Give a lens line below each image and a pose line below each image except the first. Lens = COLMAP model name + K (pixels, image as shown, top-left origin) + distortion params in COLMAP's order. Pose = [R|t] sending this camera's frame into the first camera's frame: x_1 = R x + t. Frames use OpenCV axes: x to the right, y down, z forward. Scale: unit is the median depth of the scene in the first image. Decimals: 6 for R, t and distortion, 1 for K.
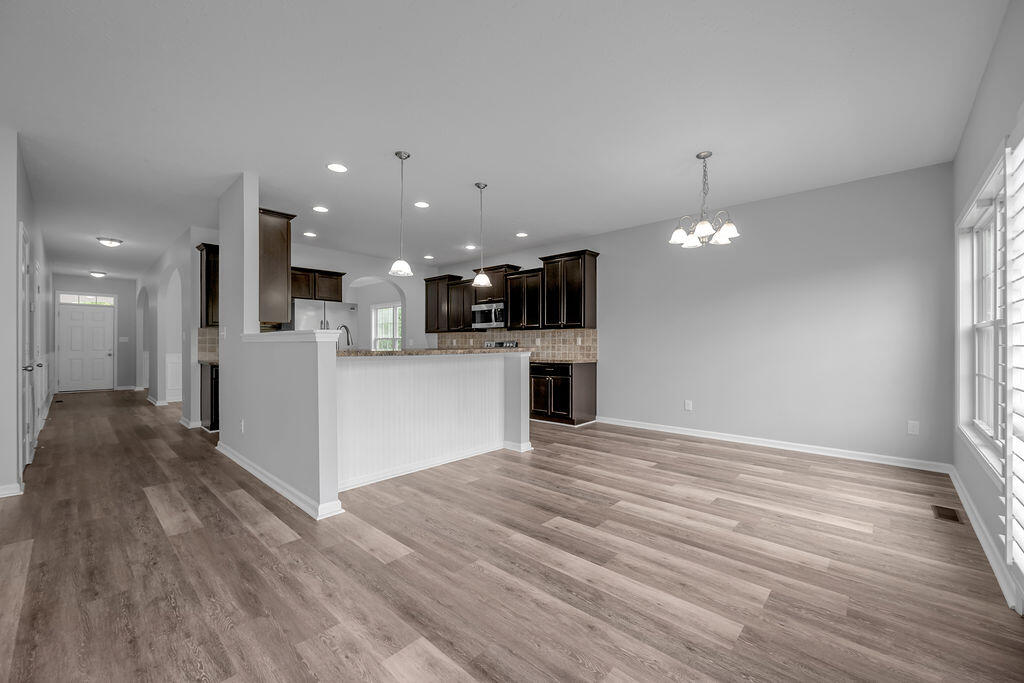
lens RADIAL K [[409.9, 0, 514.9], [0, 409.9, 345.5], [0, 0, 1]] dist [-0.001126, -0.000184]
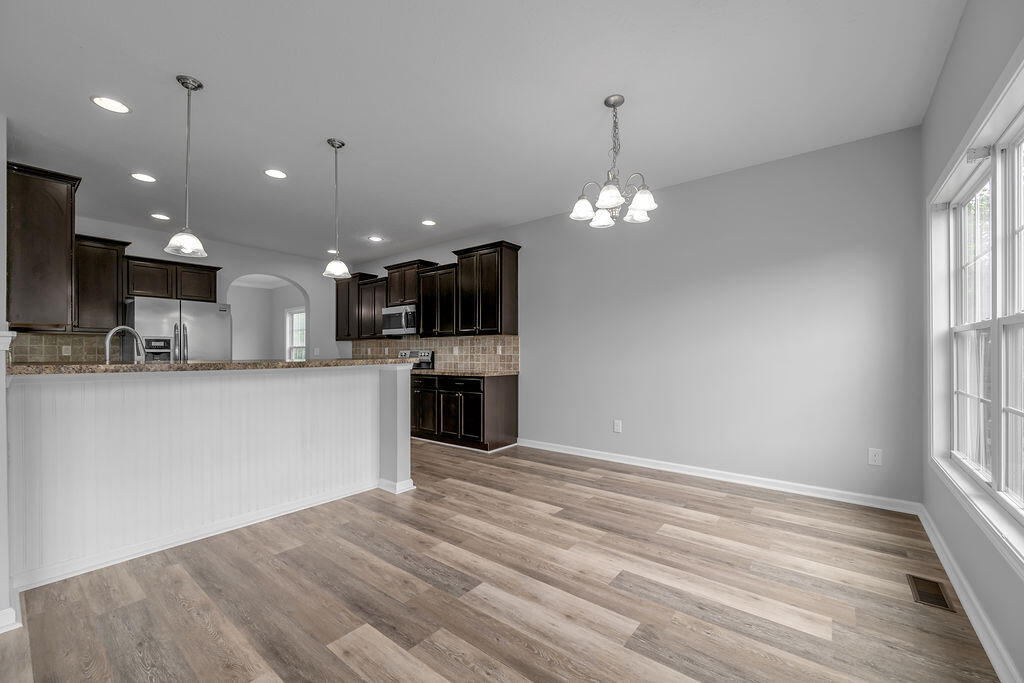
lens RADIAL K [[409.7, 0, 513.5], [0, 409.7, 353.3], [0, 0, 1]] dist [-0.001174, 0.000005]
pose [[0.997438, -0.001179, 0.071531, 0.208930], [0.001418, 0.999994, -0.003289, -0.001212], [-0.071527, 0.003382, 0.997433, 0.250414]]
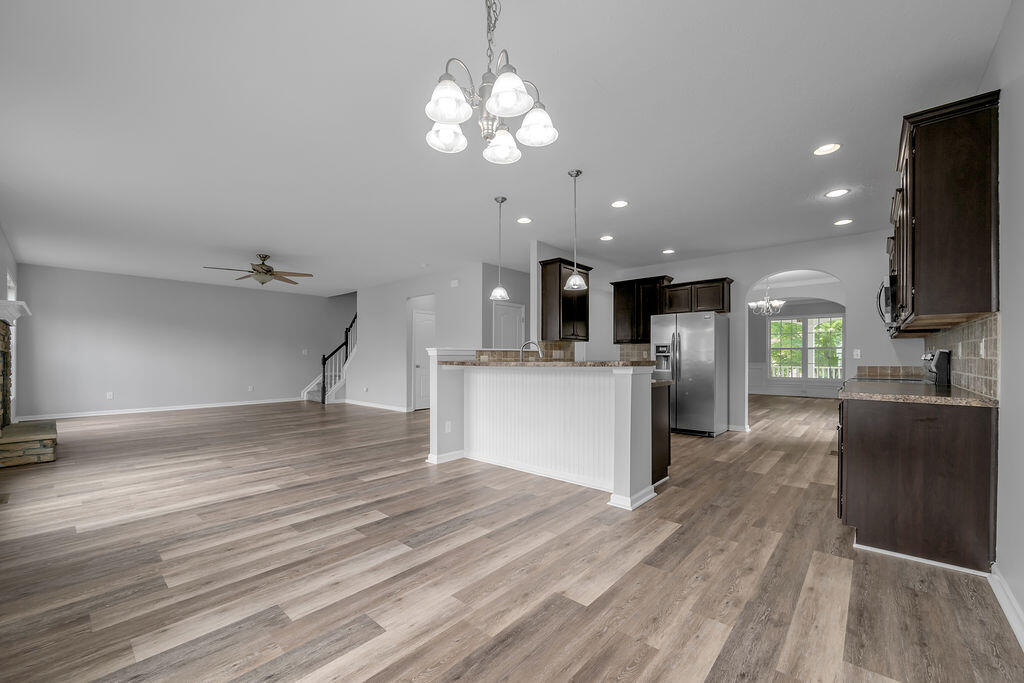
lens RADIAL K [[409.7, 0, 513.5], [0, 409.7, 353.3], [0, 0, 1]] dist [-0.001174, 0.000005]
pose [[0.013807, -0.010034, -0.999854, 0.863491], [0.000685, 0.999950, -0.010026, -0.001189], [0.999904, -0.000546, 0.013813, 0.951588]]
